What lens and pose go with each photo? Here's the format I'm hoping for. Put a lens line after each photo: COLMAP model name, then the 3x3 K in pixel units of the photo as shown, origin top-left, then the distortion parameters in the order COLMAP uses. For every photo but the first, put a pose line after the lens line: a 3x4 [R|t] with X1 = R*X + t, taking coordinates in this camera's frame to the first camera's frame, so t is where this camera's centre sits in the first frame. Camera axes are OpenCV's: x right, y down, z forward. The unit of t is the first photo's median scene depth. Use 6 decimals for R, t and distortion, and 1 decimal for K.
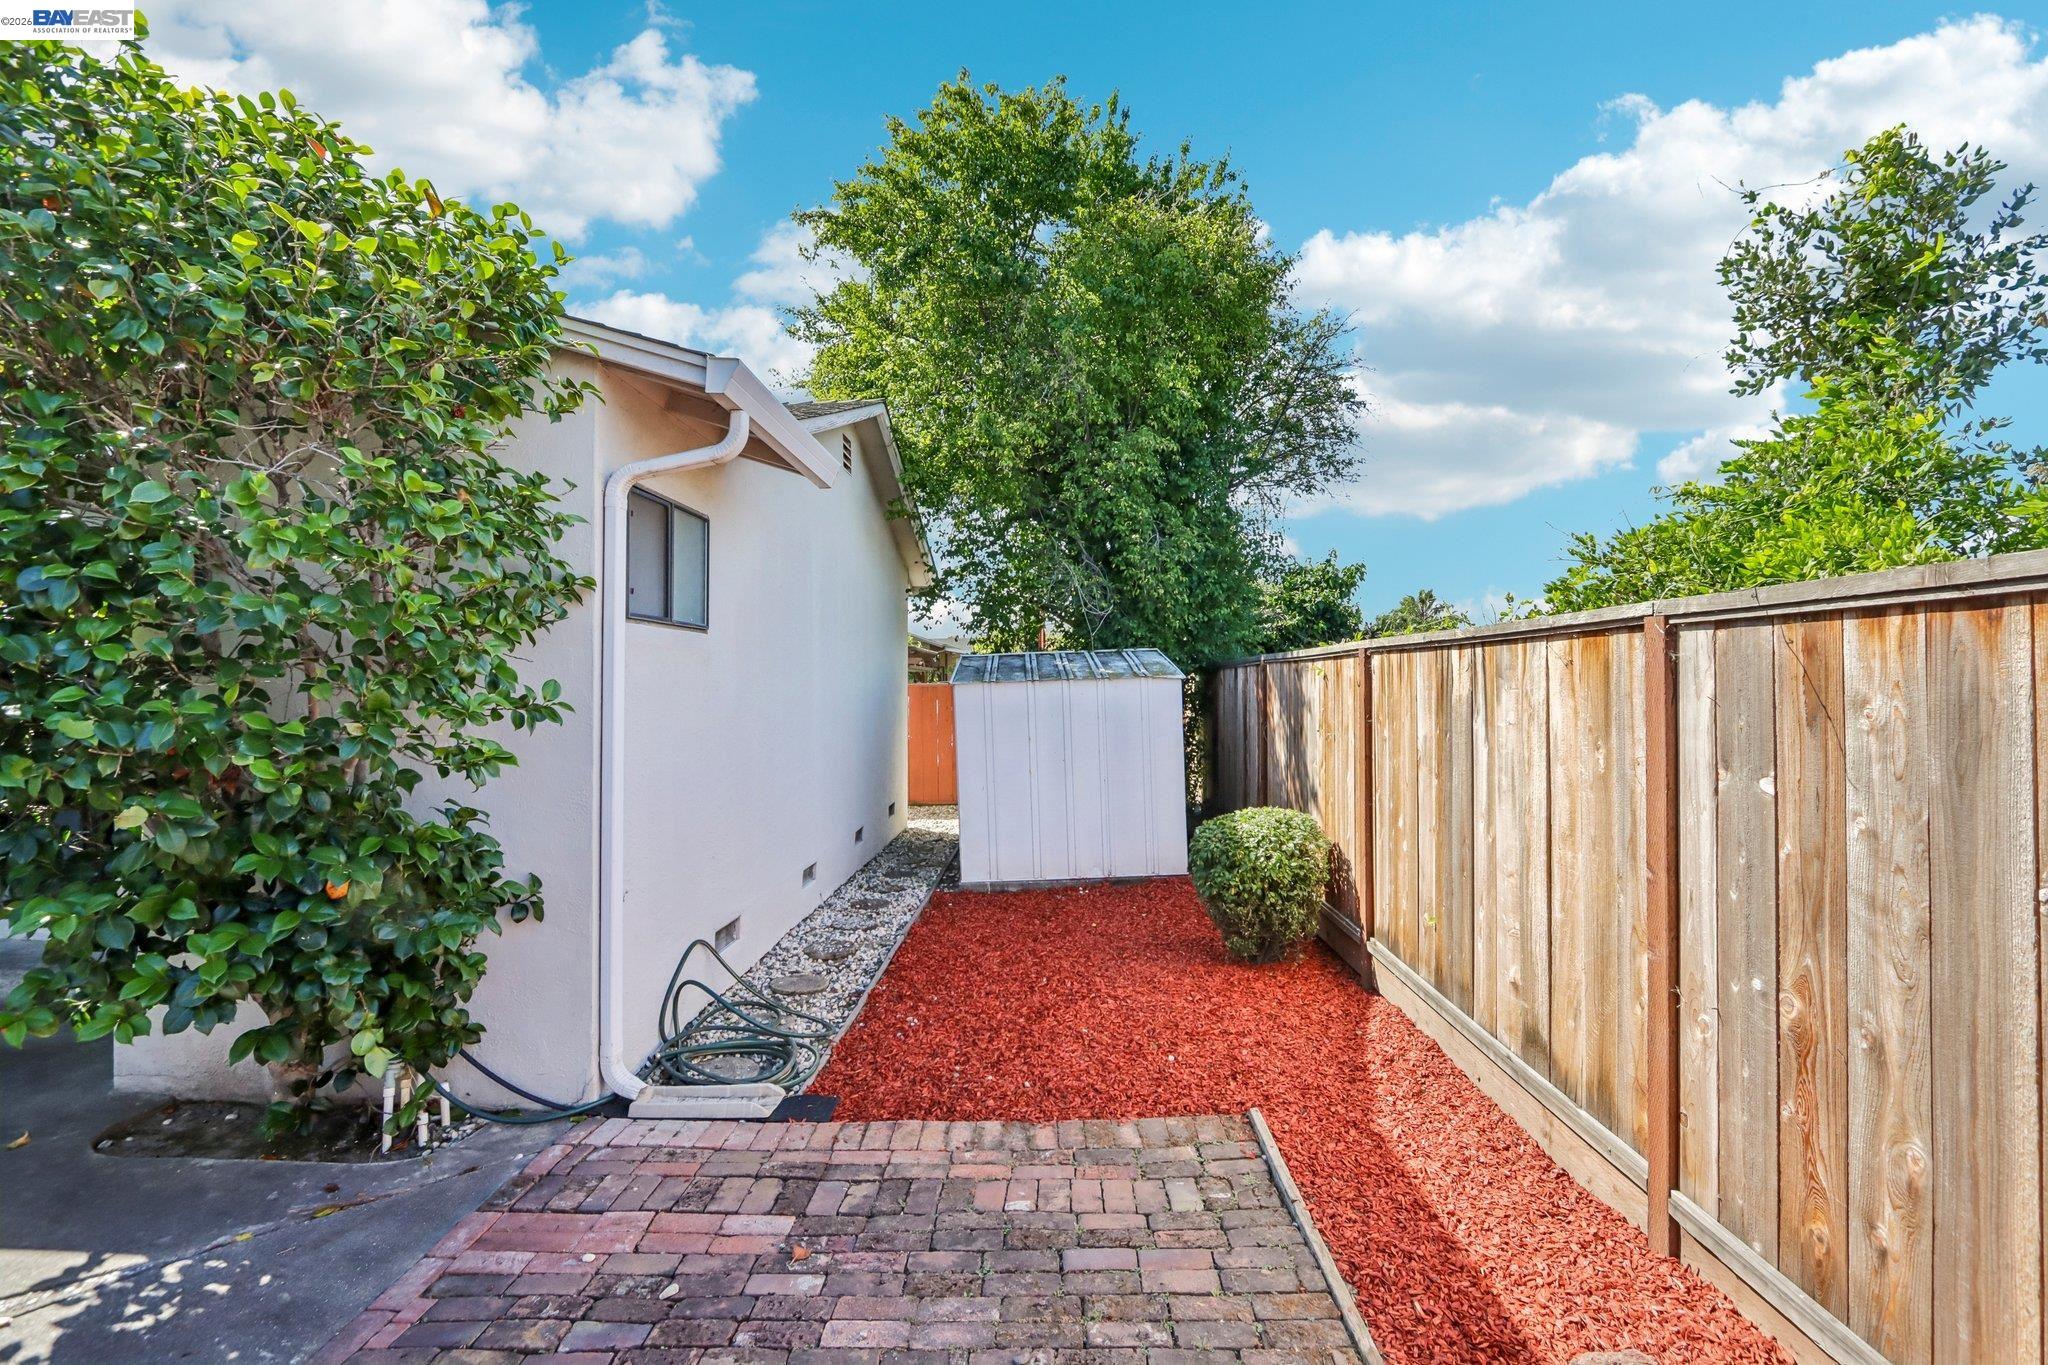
lens RADIAL K [[961.5, 0, 1030.0], [0, 961.5, 672.3], [0, 0, 1]] dist [-0.012510, 0.000373]
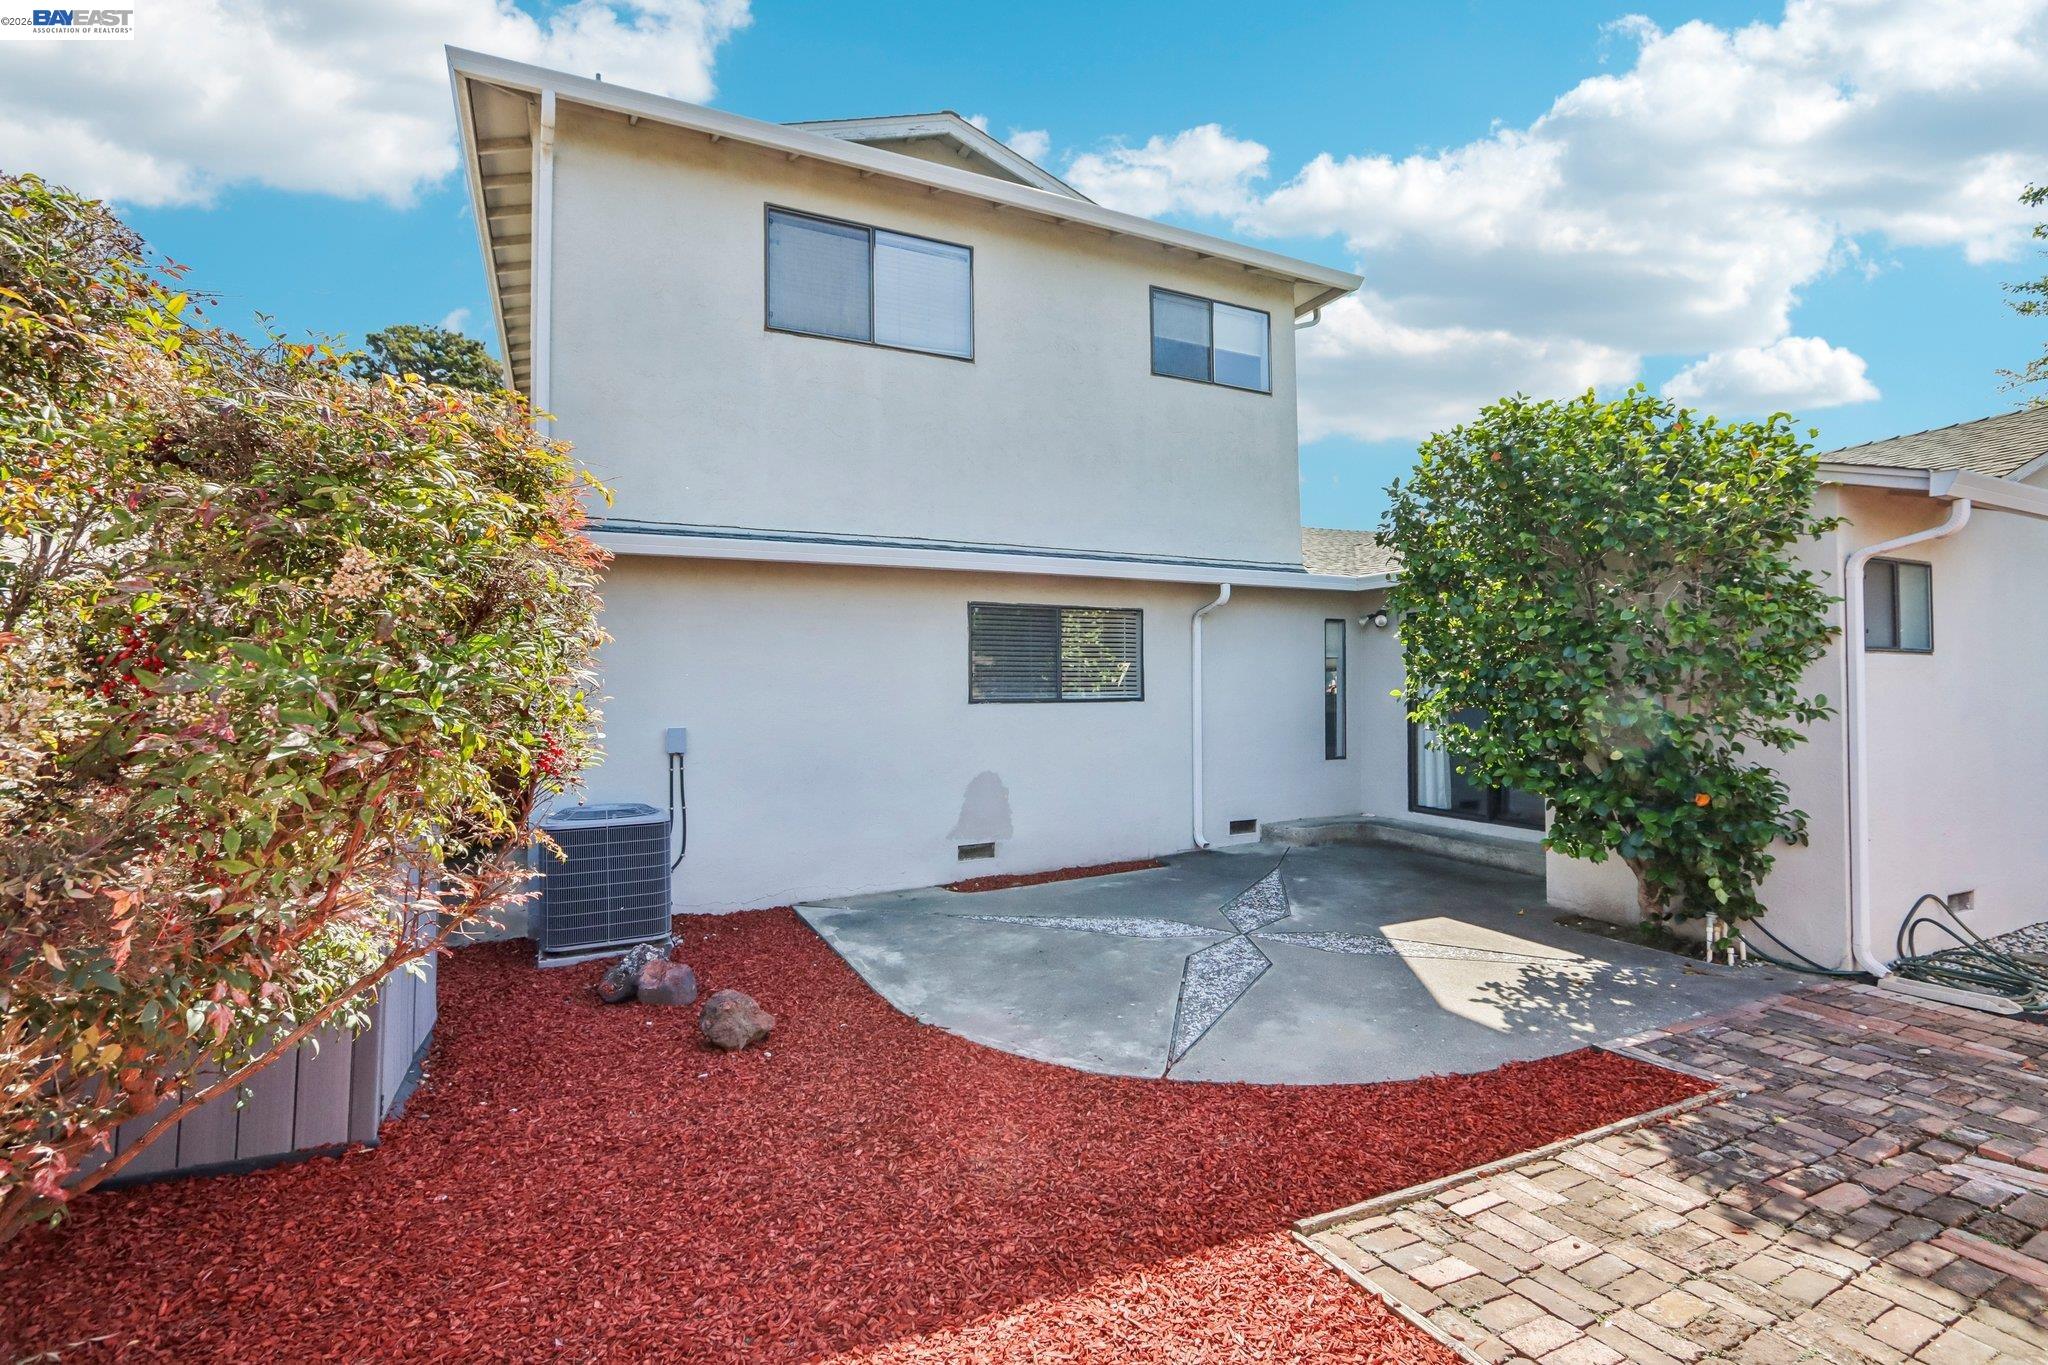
lens RADIAL K [[961.5, 0, 1030.2], [0, 961.5, 665.9], [0, 0, 1]] dist [-0.012510, 0.000373]
pose [[0.479144, -0.024064, -0.877407, 0.286906], [0.012356, 0.999710, -0.020671, -0.023180], [0.877650, -0.000937, 0.479302, -0.959408]]
